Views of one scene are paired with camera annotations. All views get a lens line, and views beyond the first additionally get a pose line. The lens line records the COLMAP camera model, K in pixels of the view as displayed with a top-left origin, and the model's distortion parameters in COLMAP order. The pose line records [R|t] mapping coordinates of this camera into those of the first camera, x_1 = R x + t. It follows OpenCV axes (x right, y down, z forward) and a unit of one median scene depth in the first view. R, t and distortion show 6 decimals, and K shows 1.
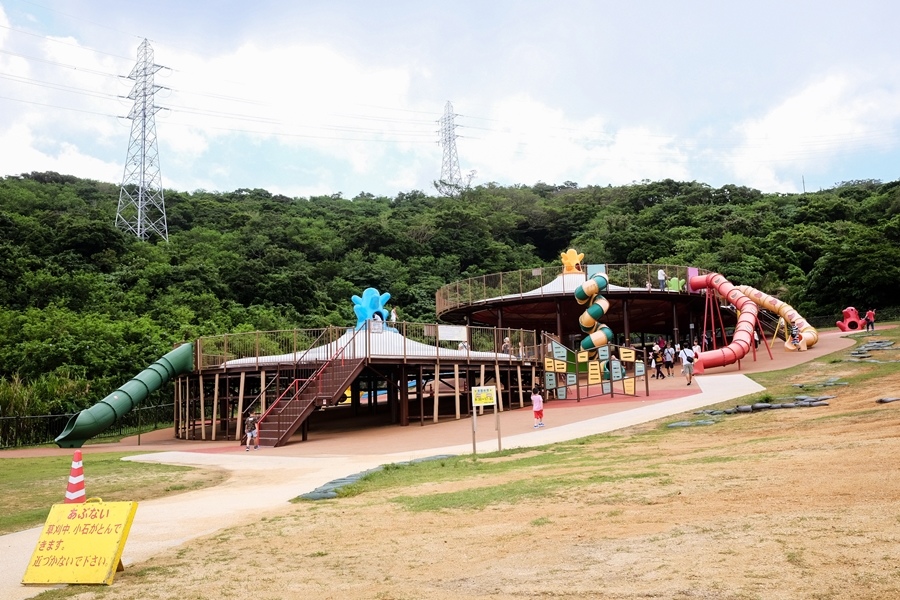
lens RADIAL K [[750.1, 0, 450.0], [0, 750.1, 300.0], [0, 0, 1]] dist [-0.004335, 0.004038]
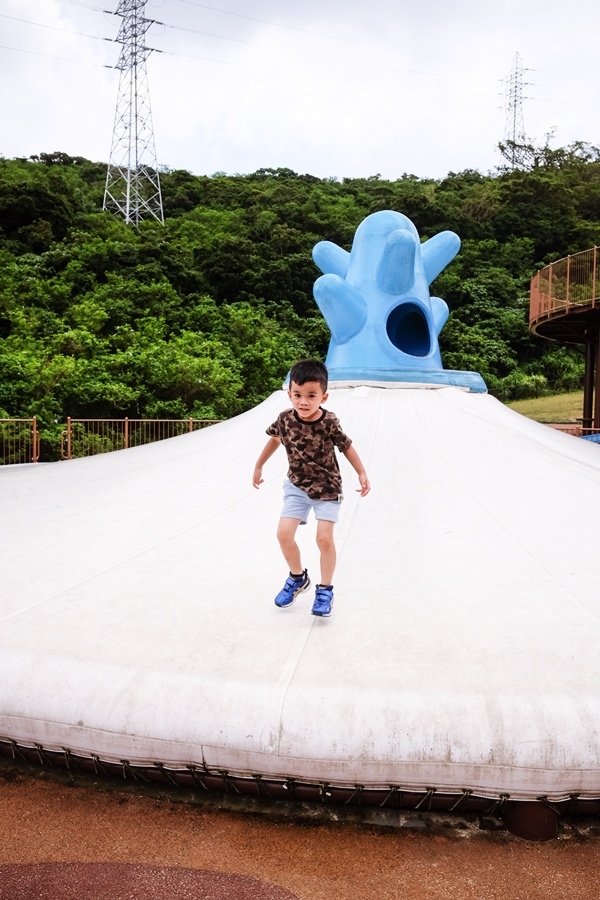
lens RADIAL K [[750.1, 0, 300.0], [0, 750.1, 450.0], [0, 0, 1]] dist [-0.004335, 0.004038]
pose [[0.969036, 0.061196, -0.239215, -0.029329], [-0.014555, 0.981273, 0.192069, 0.006600], [0.246489, -0.182640, 0.951780, 0.318437]]
